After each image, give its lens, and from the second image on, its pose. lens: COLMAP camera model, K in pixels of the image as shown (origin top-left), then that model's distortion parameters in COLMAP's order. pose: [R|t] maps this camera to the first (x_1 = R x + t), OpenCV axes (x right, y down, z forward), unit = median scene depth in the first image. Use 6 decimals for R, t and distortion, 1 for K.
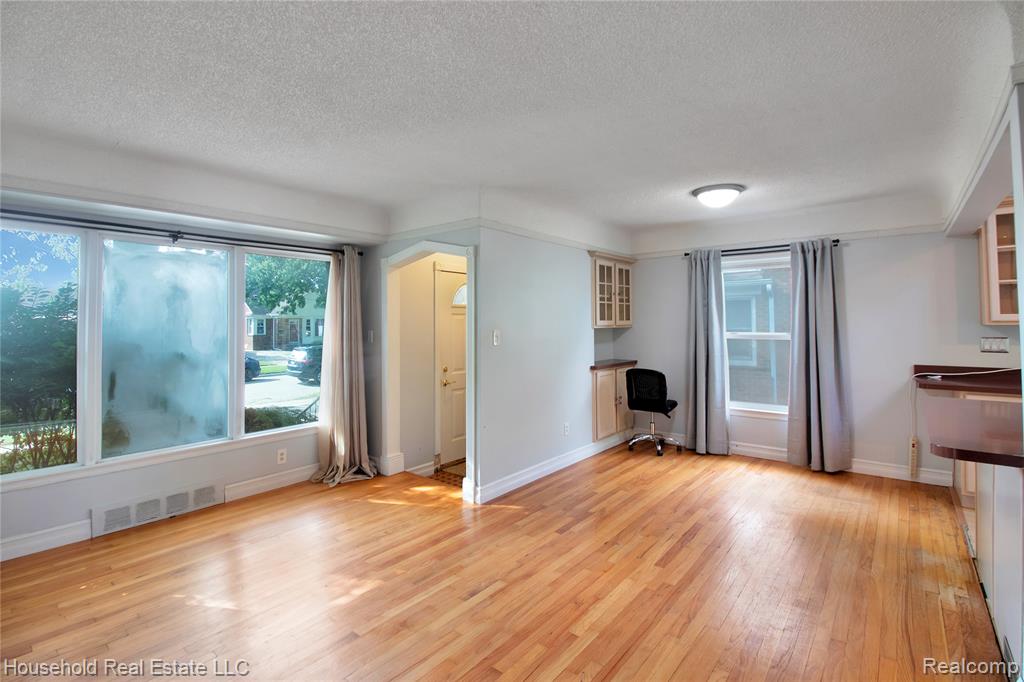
lens RADIAL K [[484.4, 0, 512.3], [0, 484.4, 320.4], [0, 0, 1]] dist [-0.003149, -0.000949]
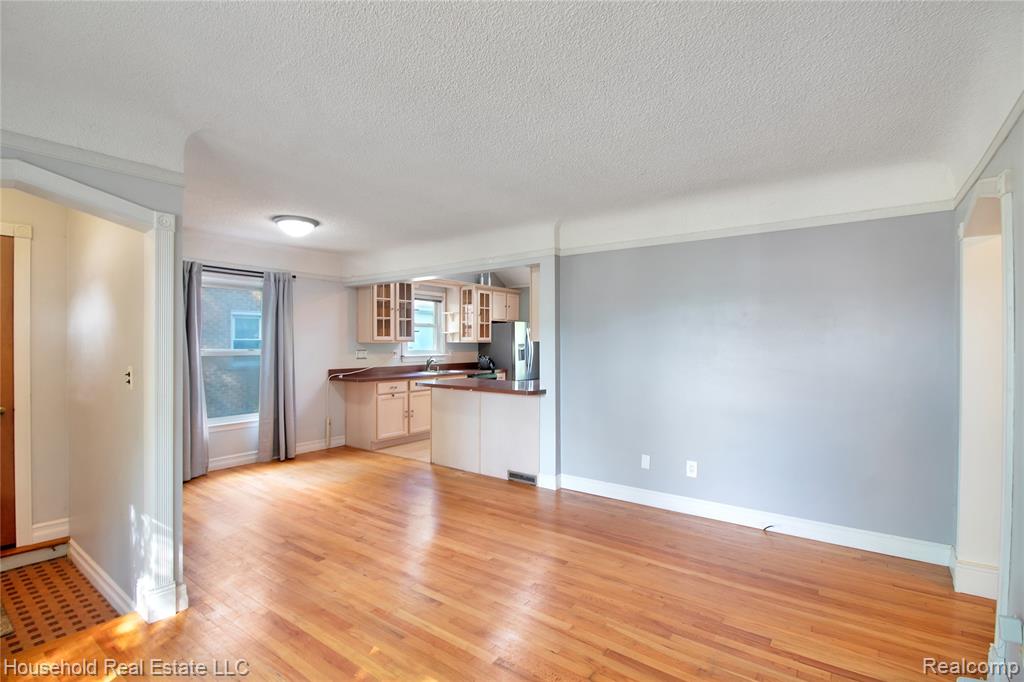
lens RADIAL K [[482.2, 0, 496.6], [0, 482.2, 342.8], [0, 0, 1]] dist [-0.002086, -0.000607]
pose [[-0.035851, 0.005321, 0.999343, -0.648272], [-0.011244, 0.999920, -0.005728, 0.012595], [-0.999294, -0.011442, -0.035788, 0.526243]]
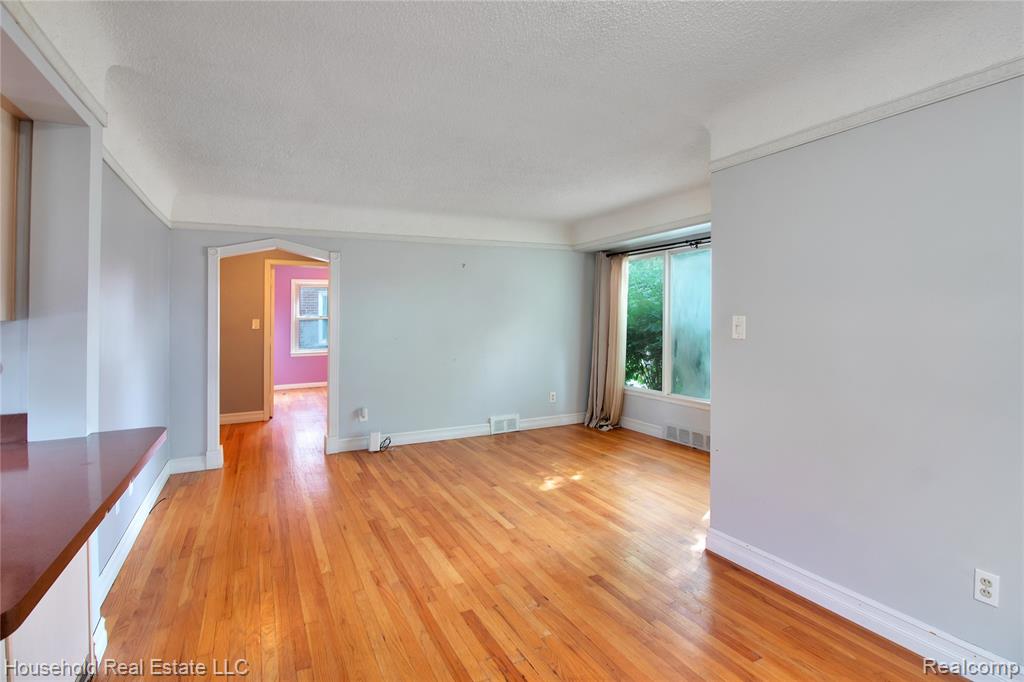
lens RADIAL K [[505.4, 0, 508.4], [0, 505.4, 304.7], [0, 0, 1]] dist [-0.013797, -0.001707]
pose [[-0.421520, -0.007120, -0.906791, 0.671928], [0.025649, 0.999475, -0.019770, 0.011391], [0.906456, -0.031592, -0.421116, 0.929889]]
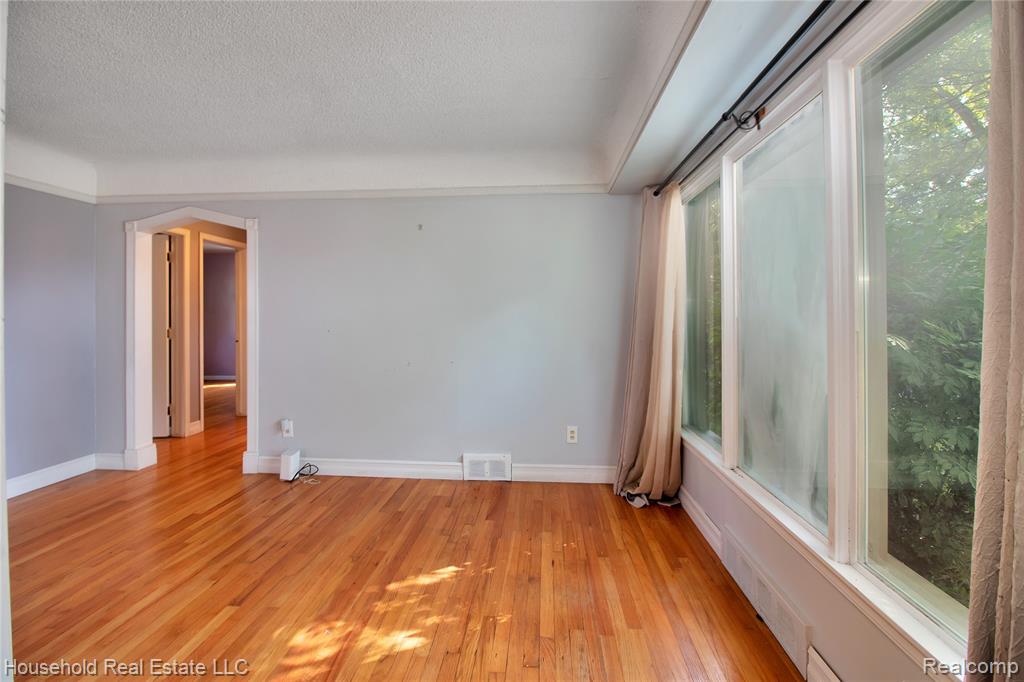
lens RADIAL K [[476.2, 0, 529.5], [0, 476.2, 309.4], [0, 0, 1]] dist [-0.032991, 0.000681]
pose [[-0.806334, 0.003000, -0.591453, -0.131920], [0.013648, 0.999815, -0.013535, 0.040322], [0.591303, -0.018986, -0.806226, 1.063301]]
